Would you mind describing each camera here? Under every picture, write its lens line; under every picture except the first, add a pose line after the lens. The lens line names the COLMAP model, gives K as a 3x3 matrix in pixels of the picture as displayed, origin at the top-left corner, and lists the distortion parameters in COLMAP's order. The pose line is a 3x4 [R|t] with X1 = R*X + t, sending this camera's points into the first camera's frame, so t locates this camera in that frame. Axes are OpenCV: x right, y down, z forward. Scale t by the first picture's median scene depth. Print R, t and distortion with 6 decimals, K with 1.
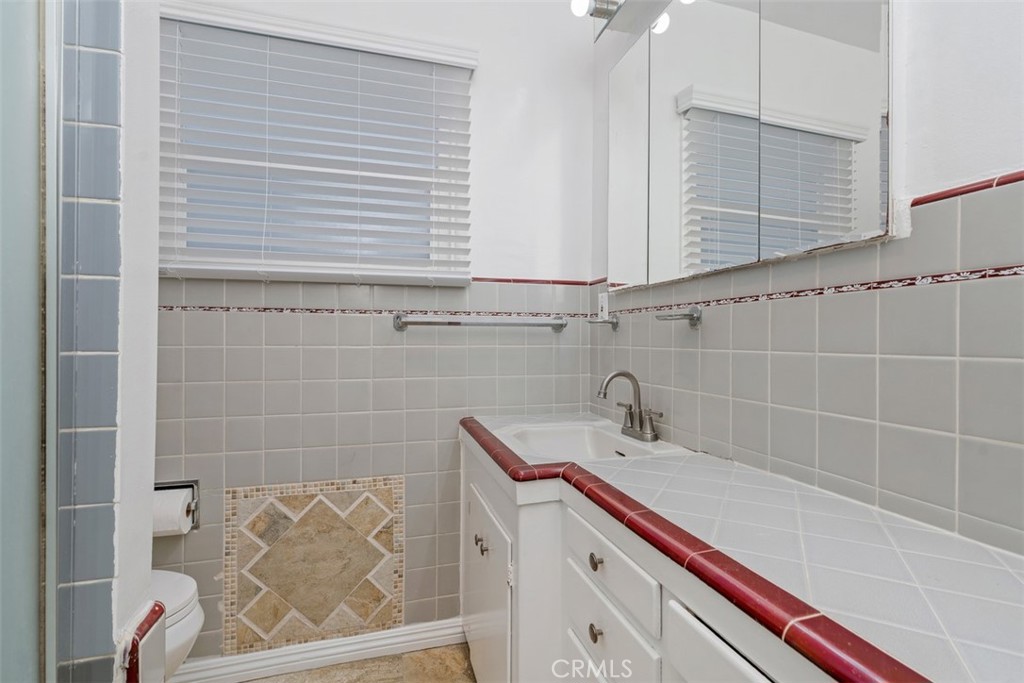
lens RADIAL K [[467.0, 0, 505.0], [0, 467.0, 338.2], [0, 0, 1]] dist [0.003495, -0.001086]
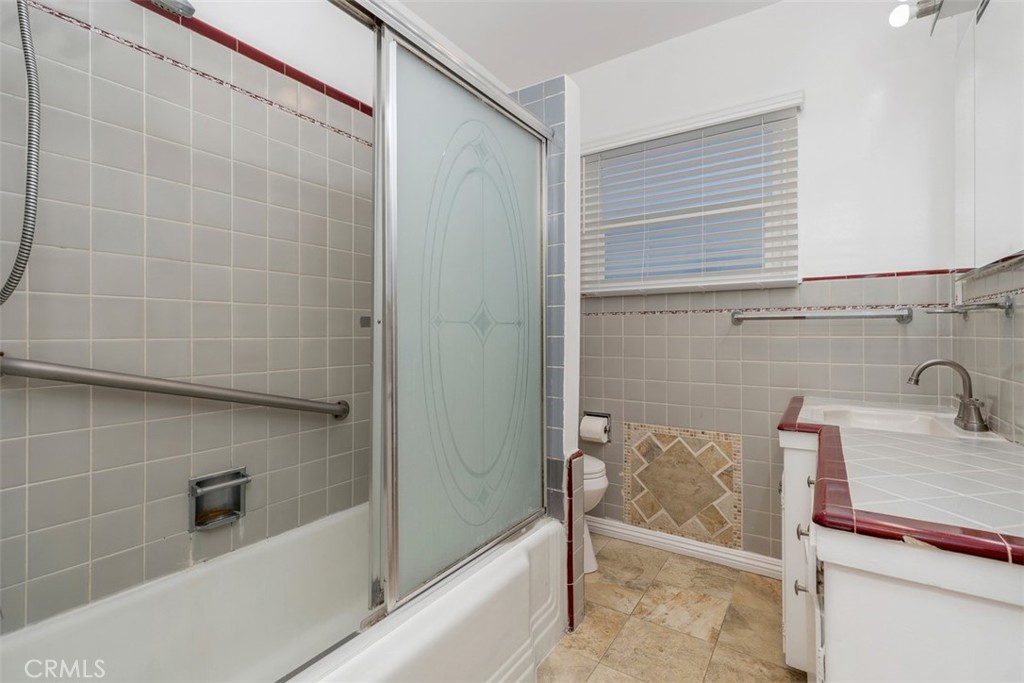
lens RADIAL K [[467.0, 0, 511.0], [0, 467.0, 335.3], [0, 0, 1]] dist [0.003495, -0.001086]
pose [[0.645090, -0.001096, -0.764106, 0.391585], [0.003344, 0.999993, 0.001390, 0.010740], [0.764100, -0.003452, 0.645089, -0.358526]]
